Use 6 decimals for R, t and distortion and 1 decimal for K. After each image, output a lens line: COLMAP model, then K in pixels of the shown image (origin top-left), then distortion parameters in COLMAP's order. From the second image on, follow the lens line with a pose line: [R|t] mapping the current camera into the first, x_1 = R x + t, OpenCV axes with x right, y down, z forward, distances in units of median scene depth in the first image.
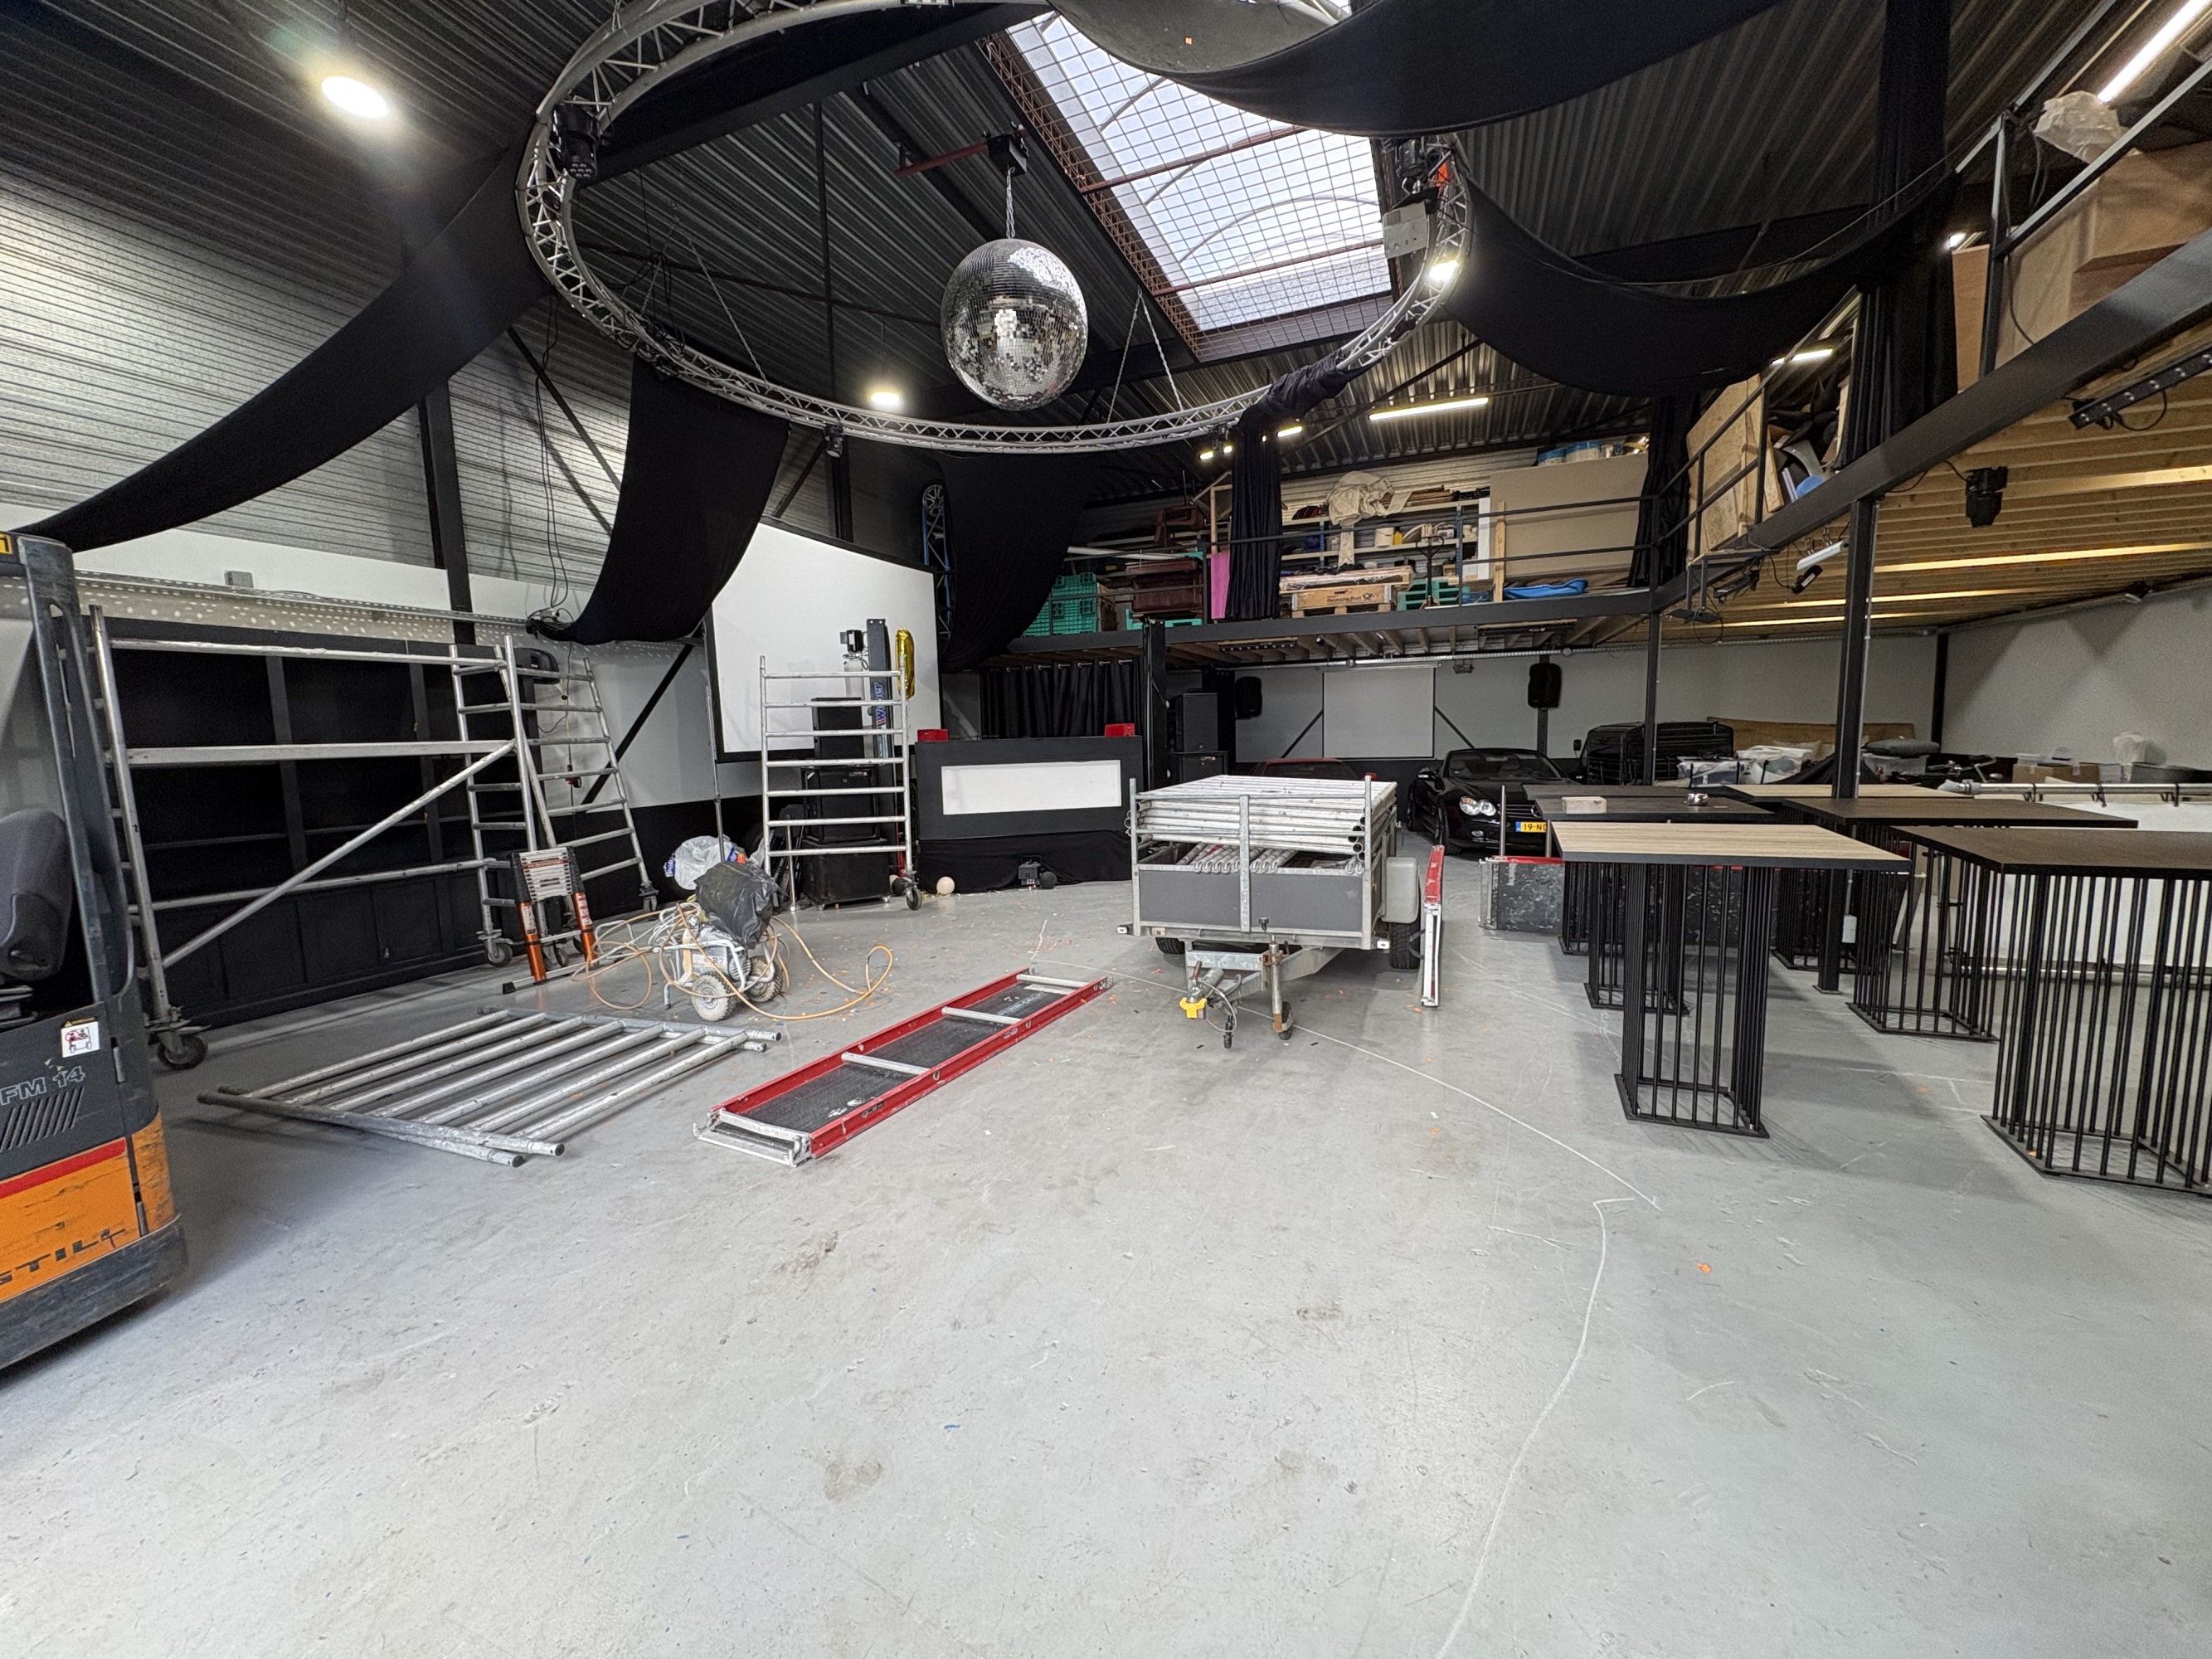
lens RADIAL K [[883.9, 0, 1098.4], [0, 883.9, 830.5], [0, 0, 1]] dist [-0.000835, -0.000407]
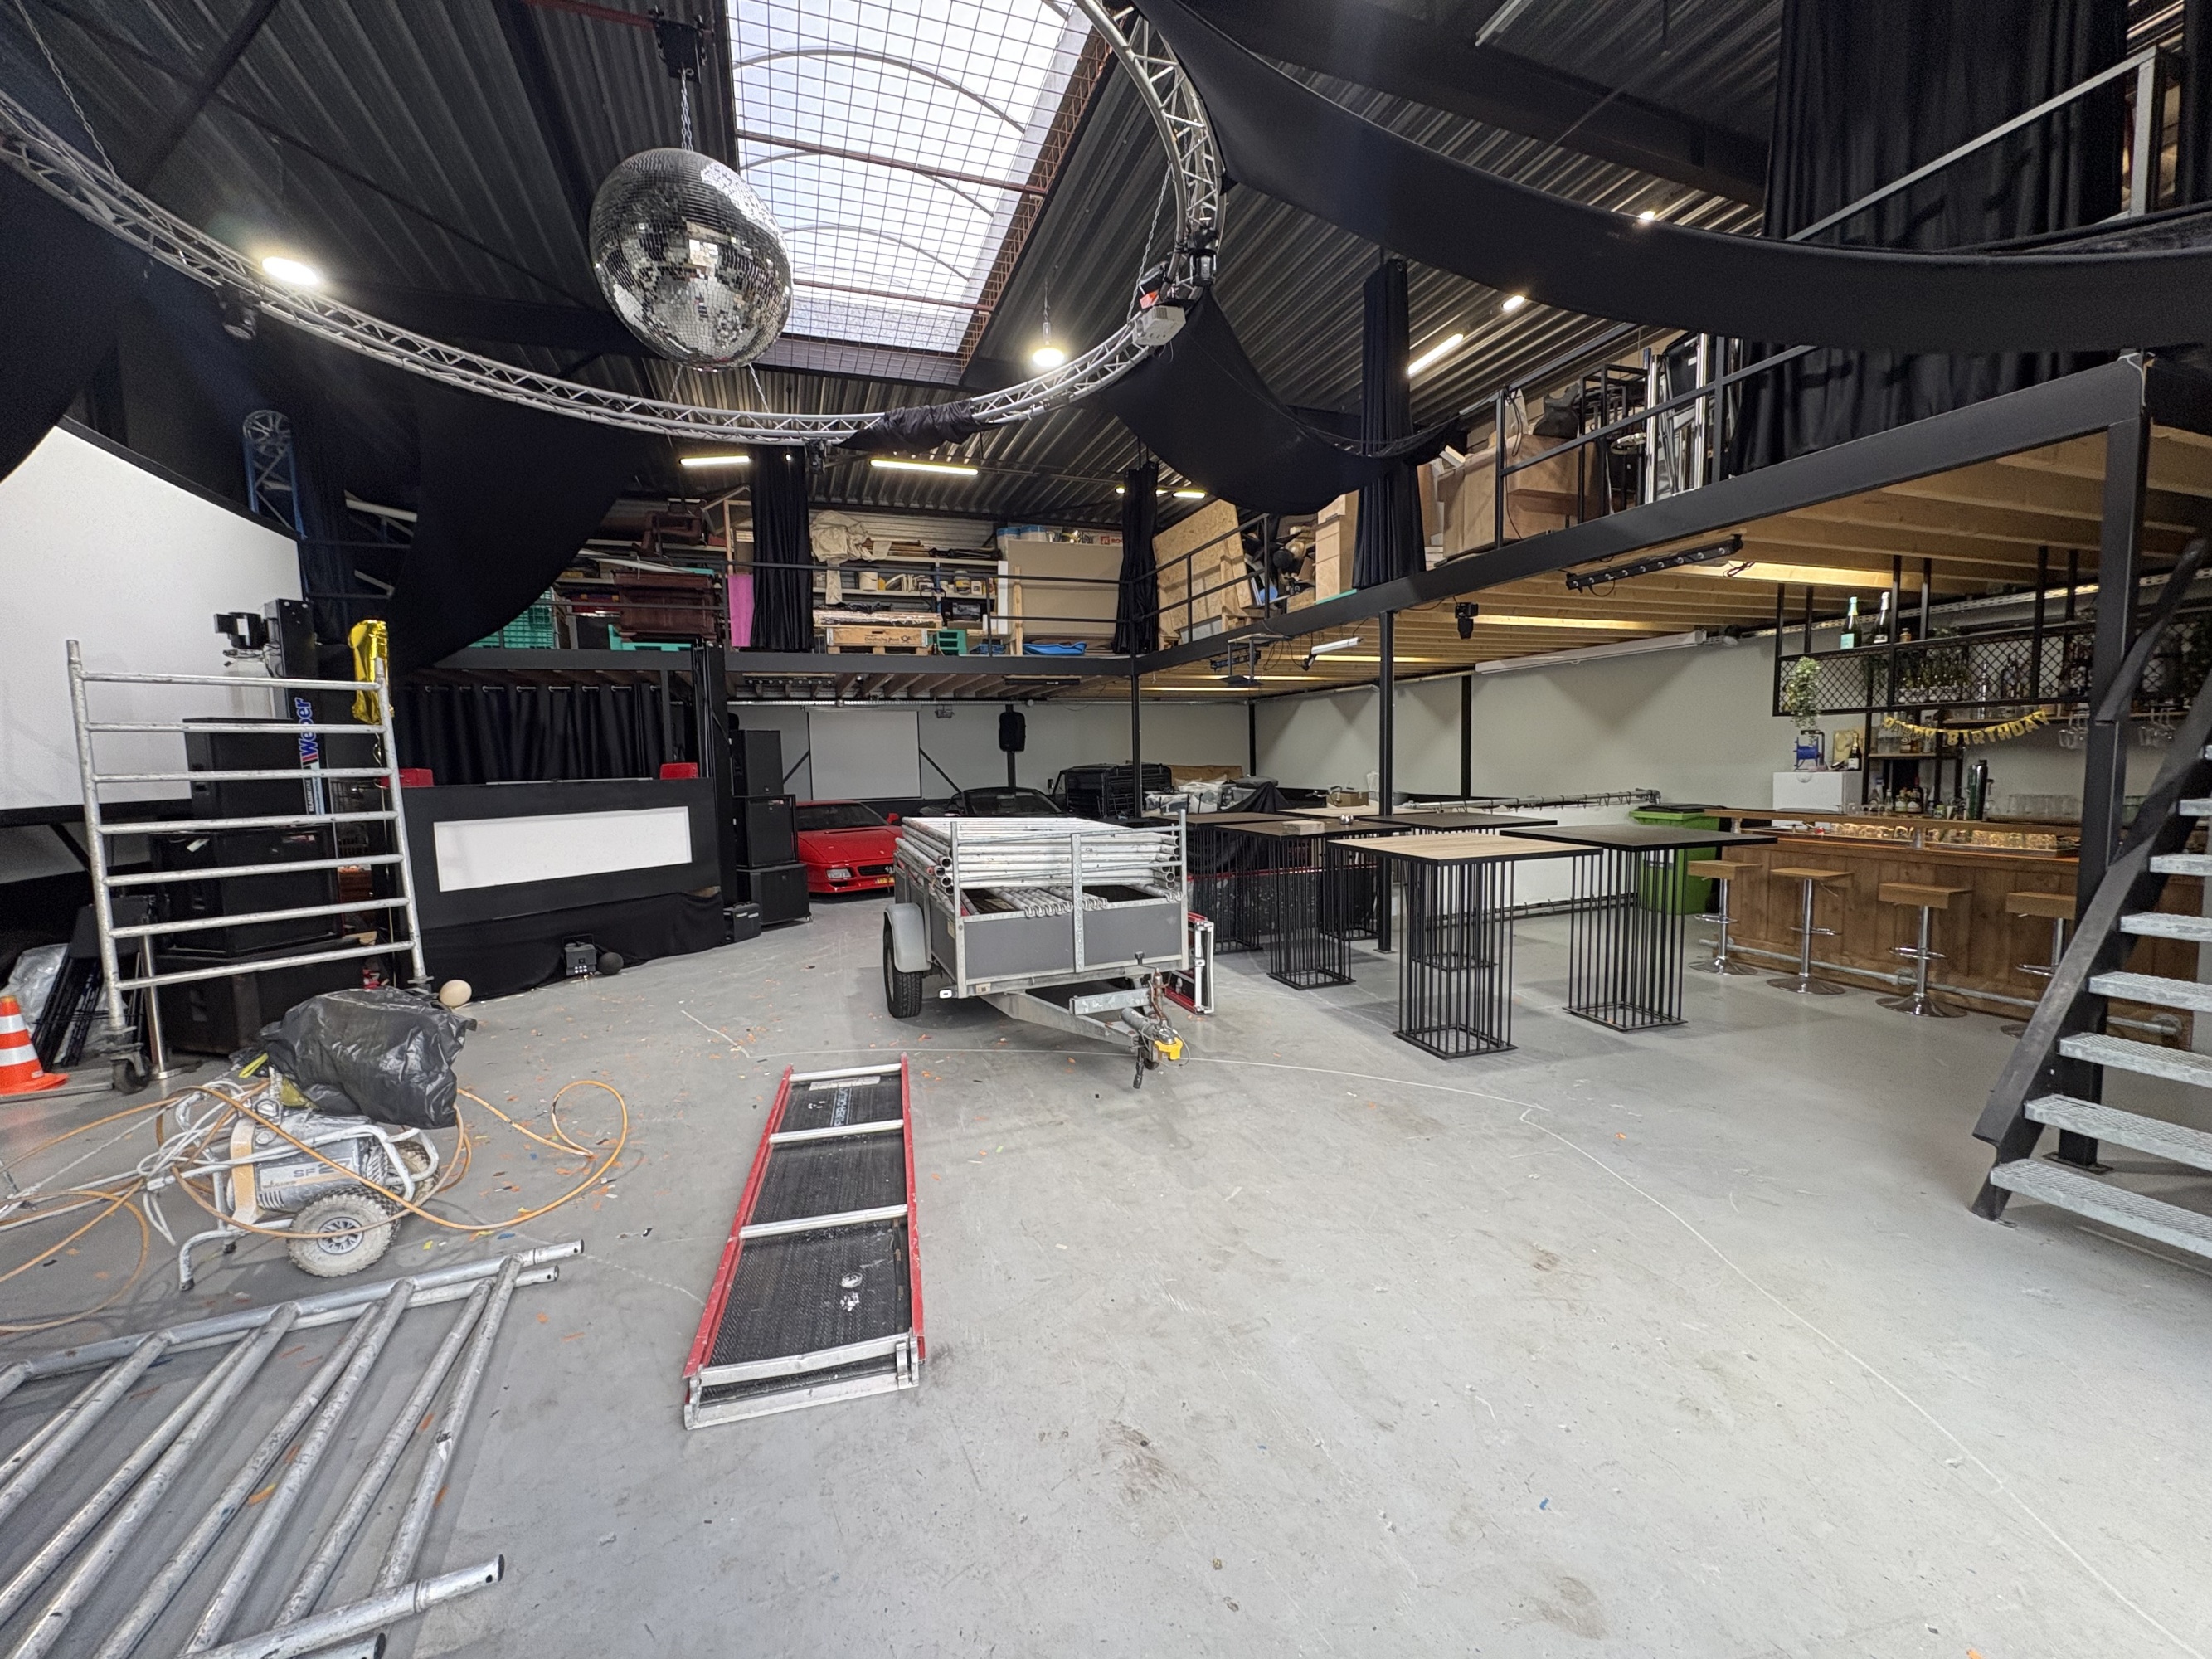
lens RADIAL K [[883.9, 0, 1104.0], [0, 883.9, 834.8], [0, 0, 1]] dist [-0.000835, -0.000407]
pose [[0.740897, -0.049600, 0.669784, -0.266718], [0.078527, 0.996827, -0.013045, -0.013215], [-0.667012, 0.062261, 0.742441, 0.139069]]
